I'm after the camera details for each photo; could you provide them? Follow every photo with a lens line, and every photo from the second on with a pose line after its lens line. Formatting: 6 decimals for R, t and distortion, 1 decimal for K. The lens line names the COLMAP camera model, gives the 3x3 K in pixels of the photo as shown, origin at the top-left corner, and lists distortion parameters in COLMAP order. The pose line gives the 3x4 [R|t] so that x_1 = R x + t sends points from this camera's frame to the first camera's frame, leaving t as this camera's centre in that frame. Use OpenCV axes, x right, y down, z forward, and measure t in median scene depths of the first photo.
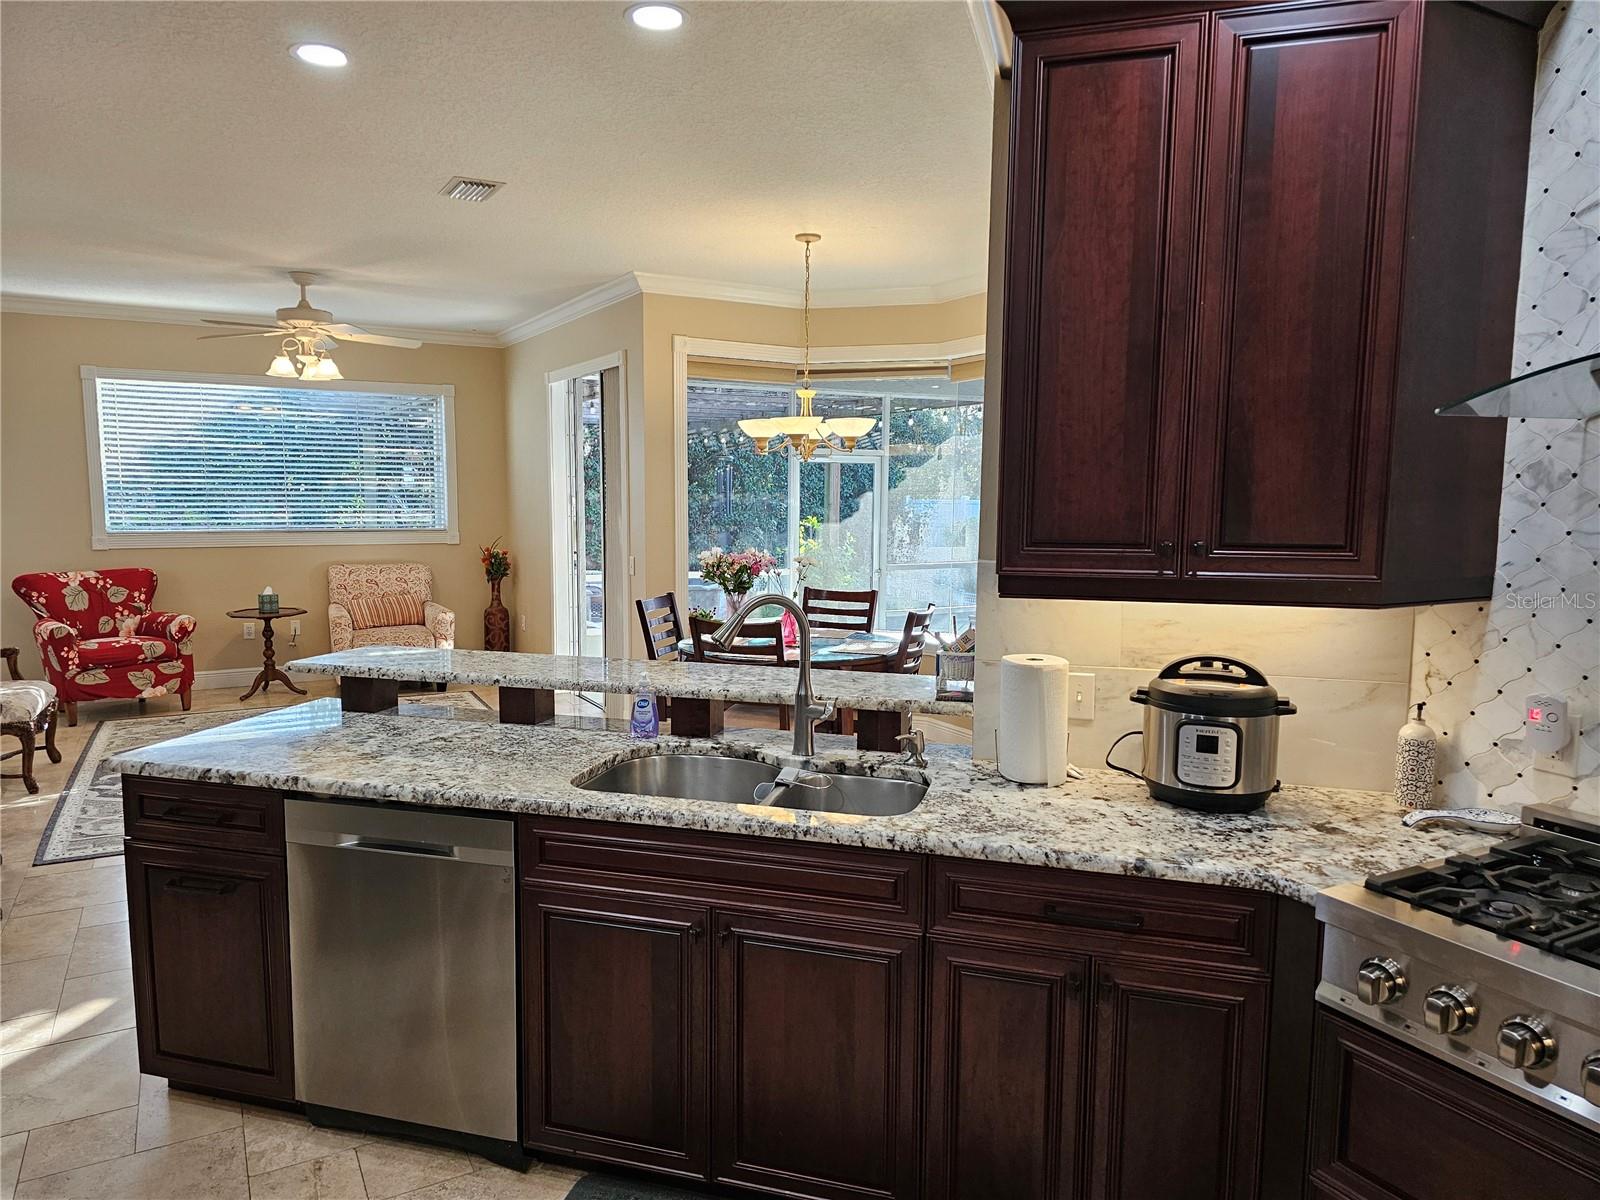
lens RADIAL K [[1070.3, 0, 800.0], [0, 1070.3, 600.0], [0, 0, 1]] dist [-0.000808, -0.001459]
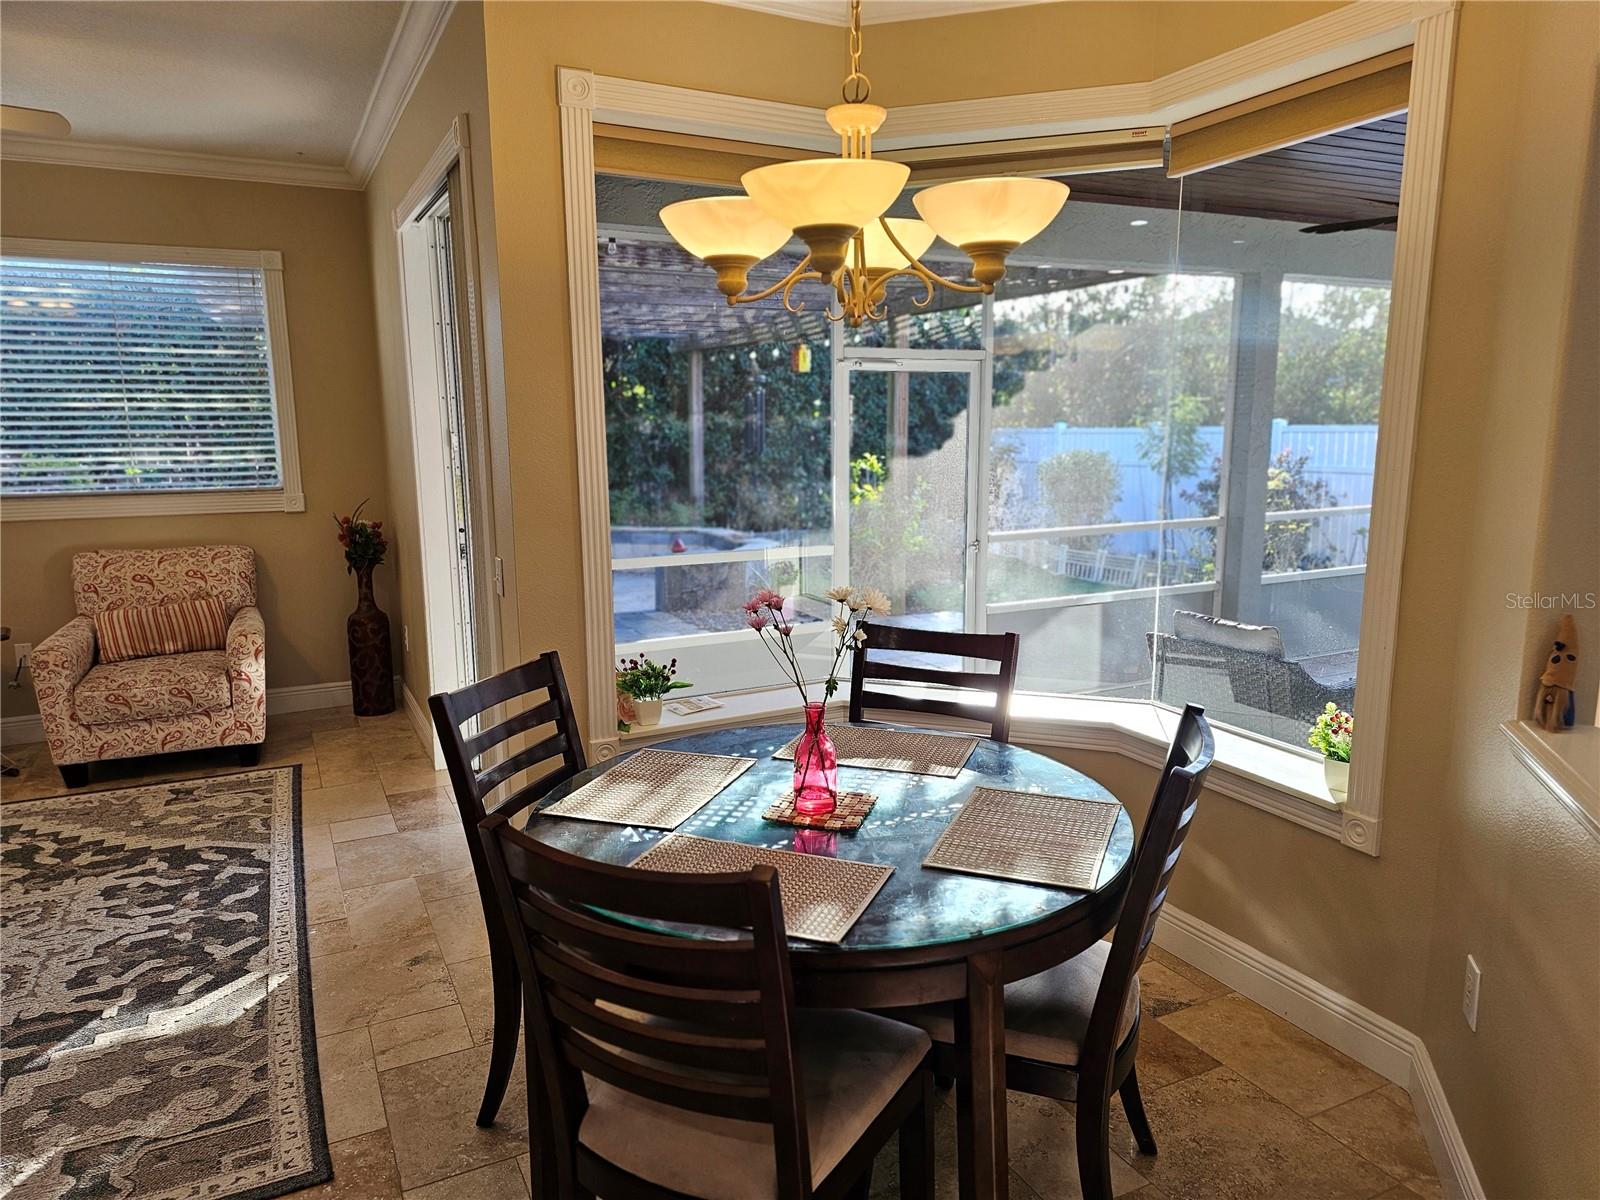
lens RADIAL K [[1070.3, 0, 800.0], [0, 1070.3, 600.0], [0, 0, 1]] dist [-0.000808, -0.001459]
pose [[0.998627, -0.006940, -0.051931, 0.002667], [0.010254, 0.997909, 0.063823, -0.037909], [0.051379, -0.064268, 0.996609, 0.391670]]
